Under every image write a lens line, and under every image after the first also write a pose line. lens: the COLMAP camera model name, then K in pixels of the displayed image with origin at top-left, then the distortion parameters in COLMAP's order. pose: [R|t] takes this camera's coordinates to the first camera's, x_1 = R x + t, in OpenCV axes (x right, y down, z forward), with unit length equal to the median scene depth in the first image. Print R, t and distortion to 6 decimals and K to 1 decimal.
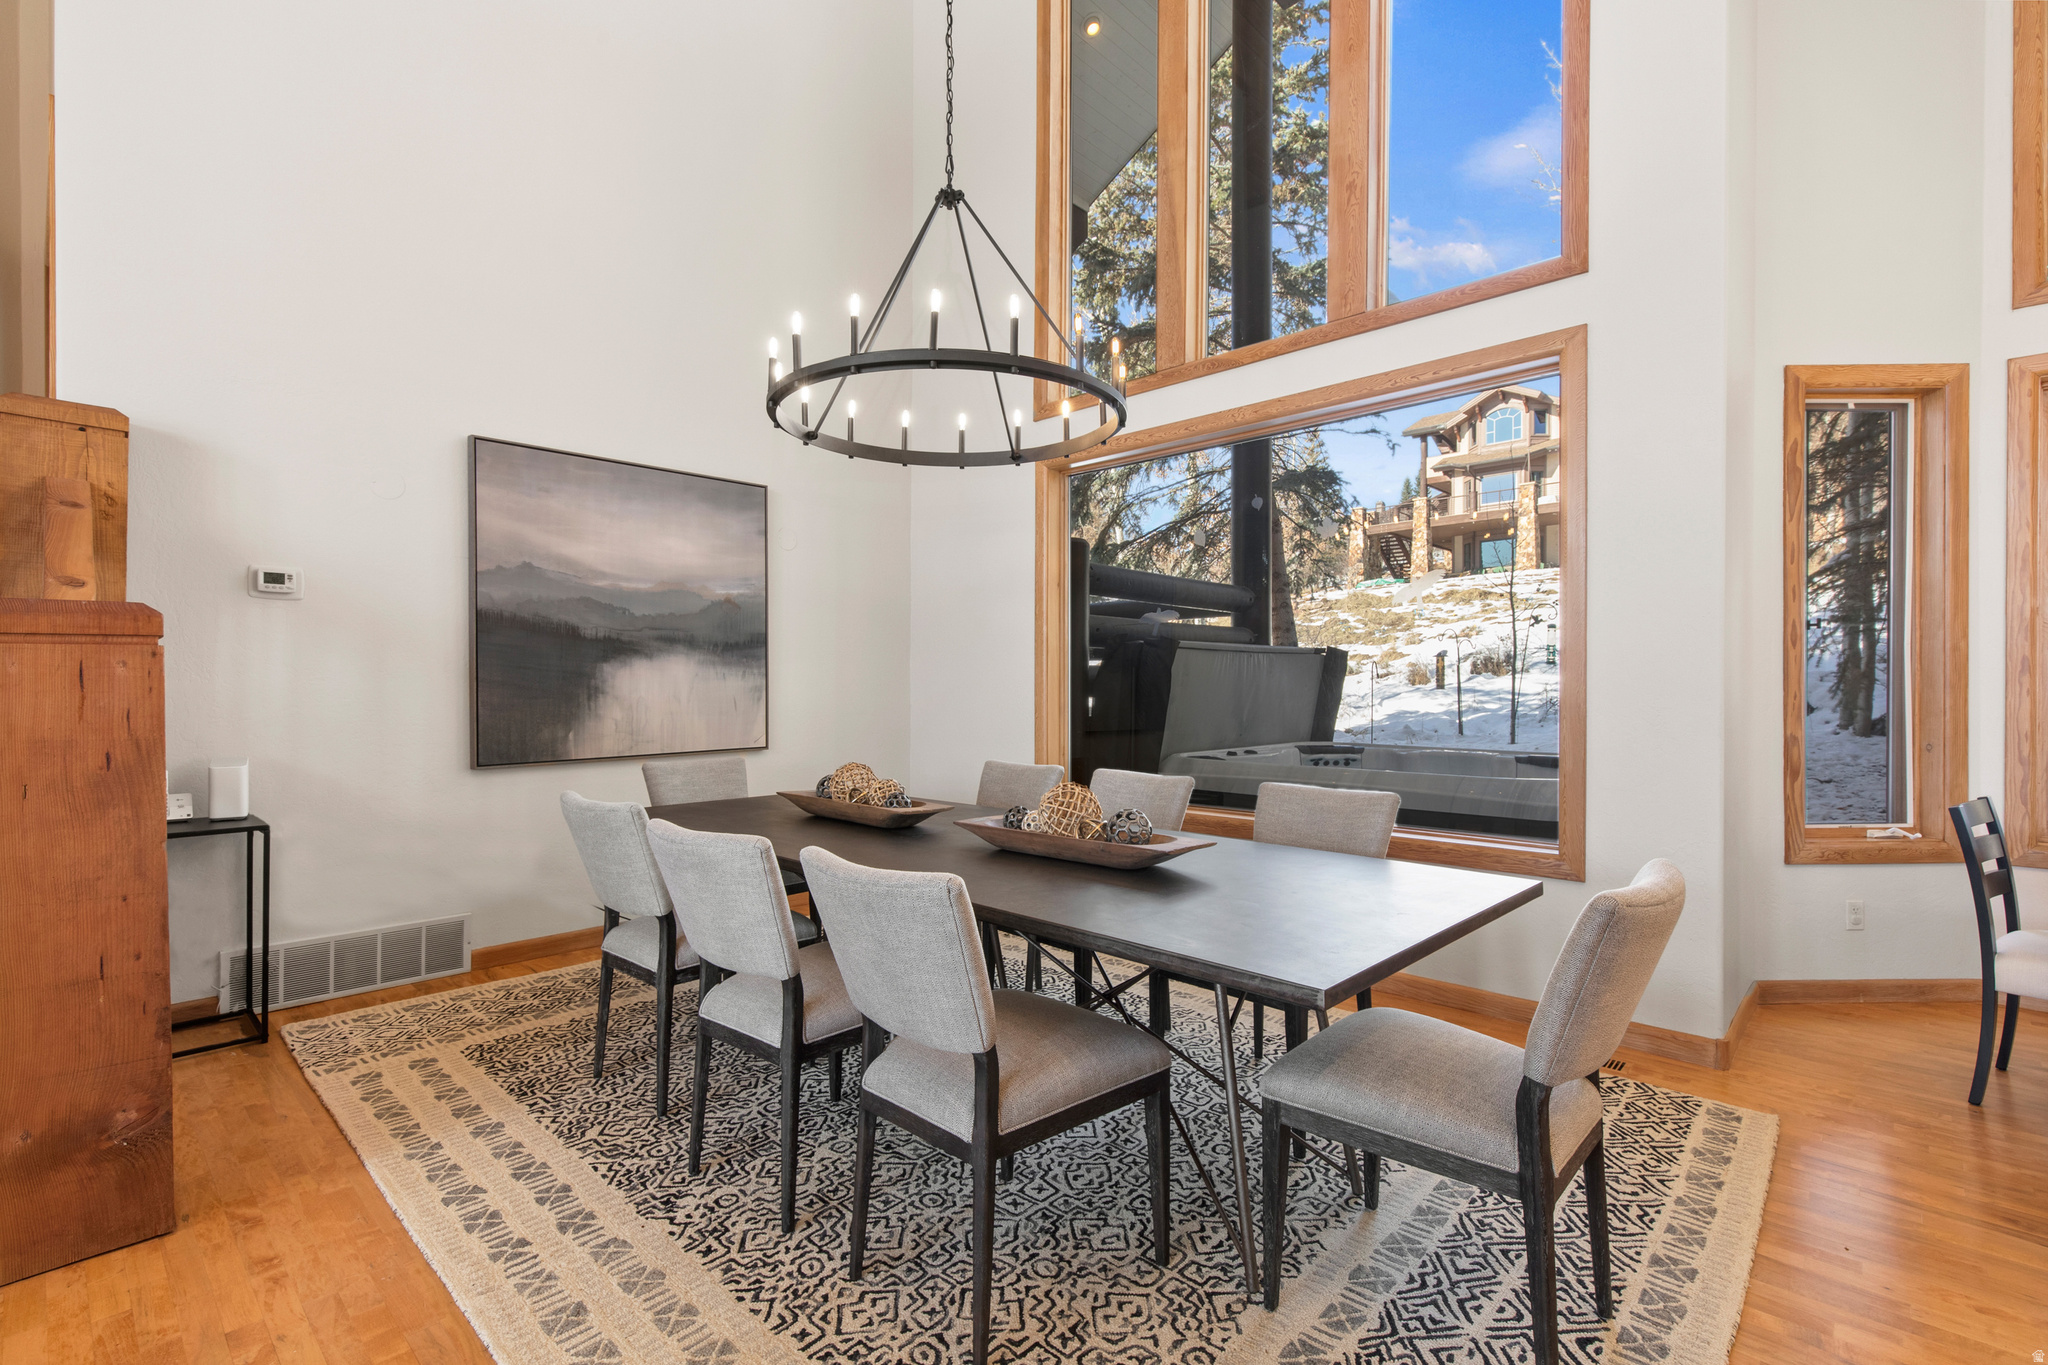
lens RADIAL K [[939.3, 0, 1035.3], [0, 939.3, 687.3], [0, 0, 1]] dist [0.011955, -0.000787]
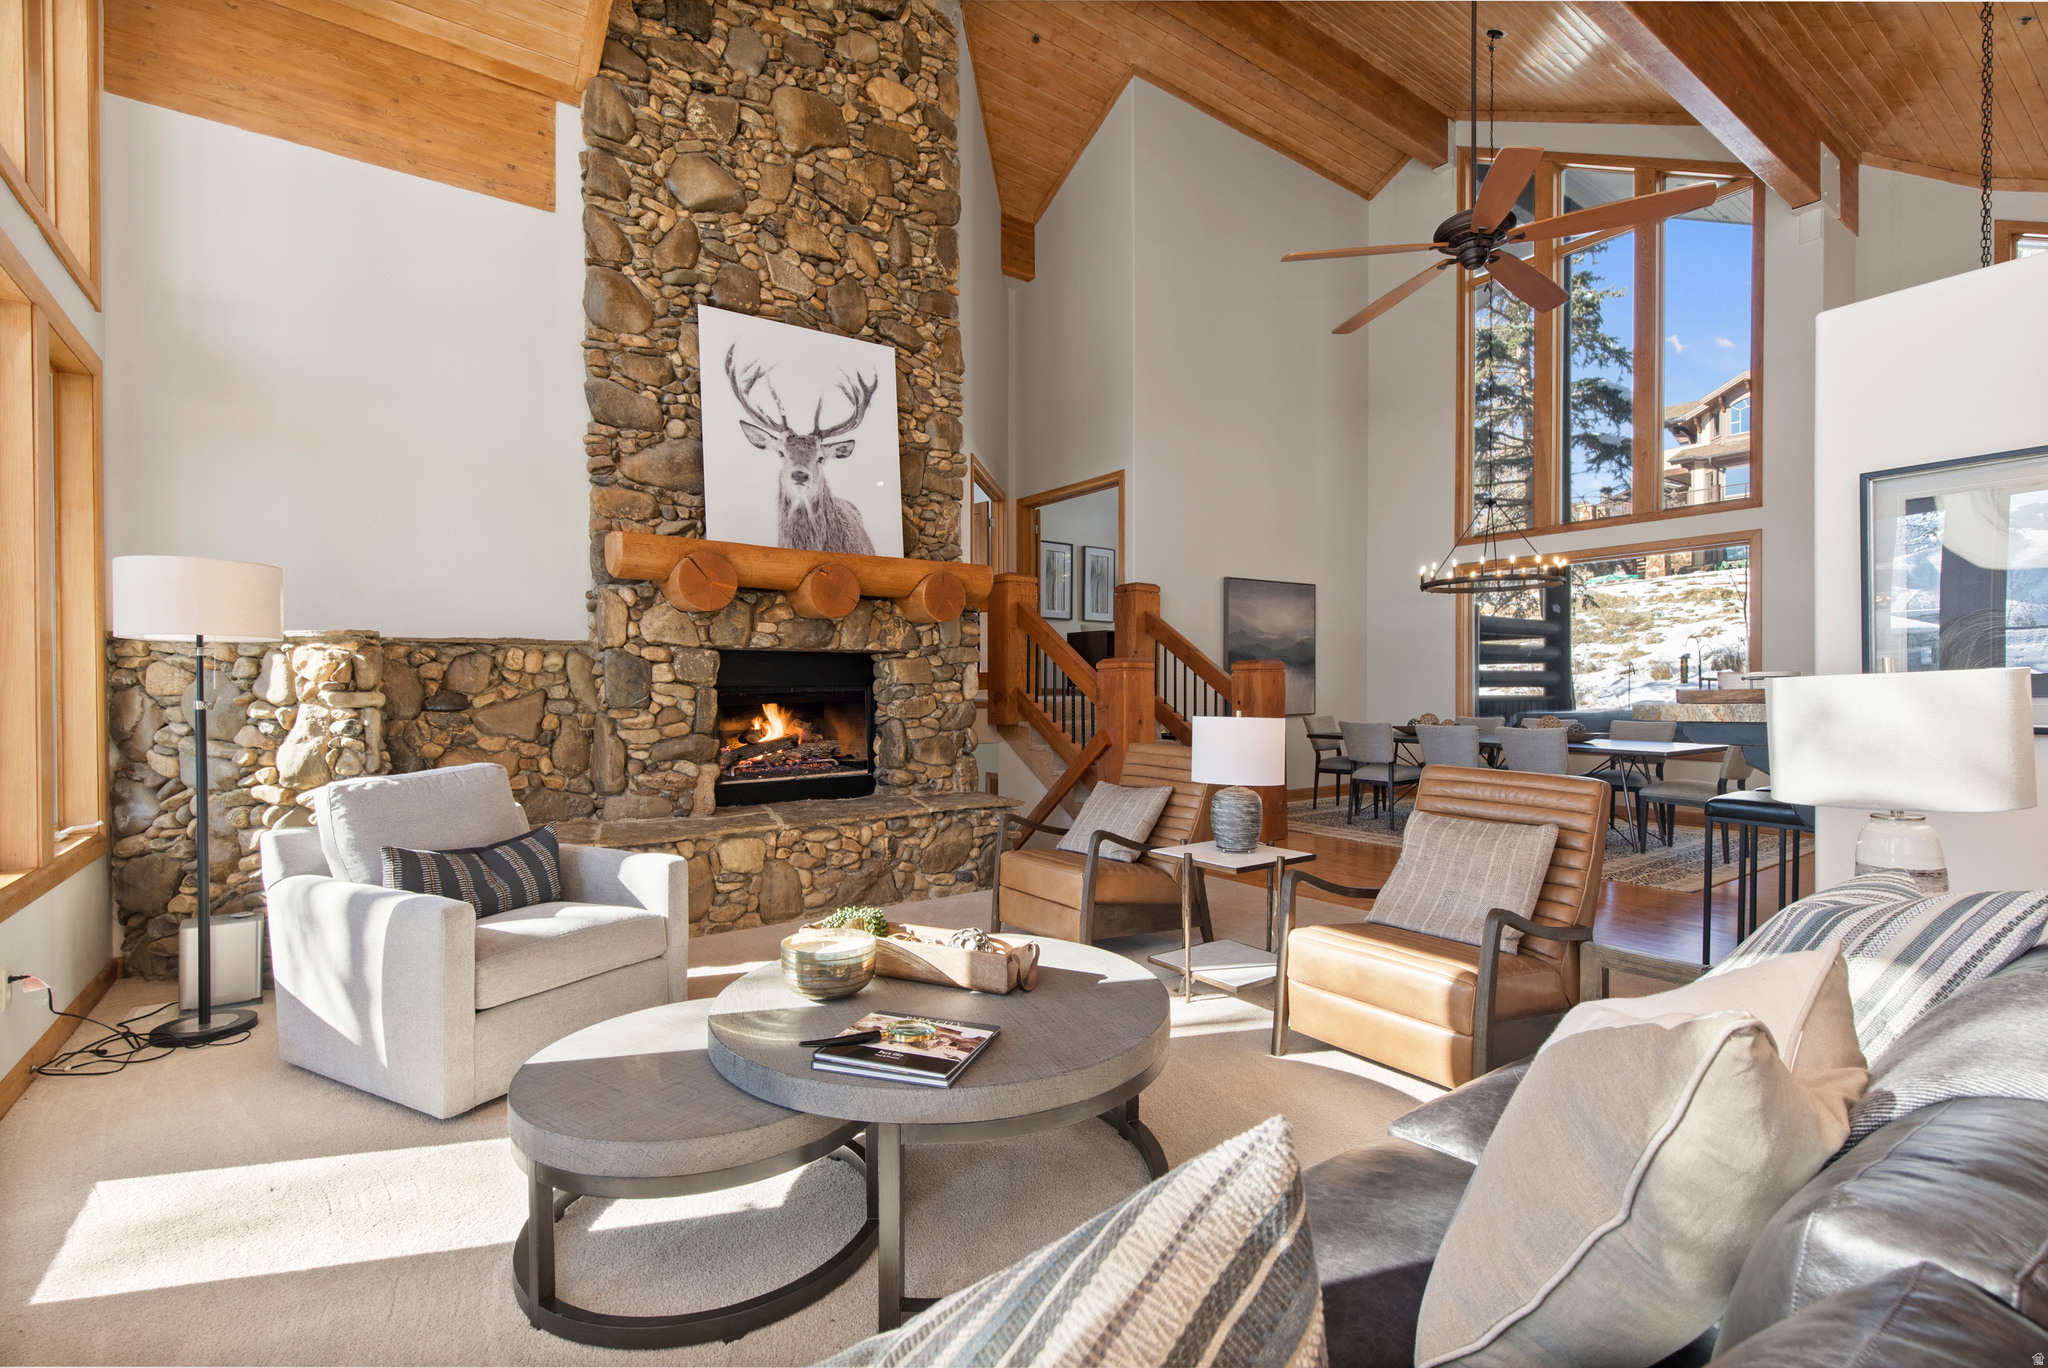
lens RADIAL K [[939.3, 0, 1017.5], [0, 939.3, 680.7], [0, 0, 1]] dist [0.011955, -0.000787]
pose [[0.979685, -0.000718, -0.200540, -0.102731], [0.000695, 1.000000, -0.000181, -0.001410], [0.200540, 0.000038, 0.979686, -0.226041]]
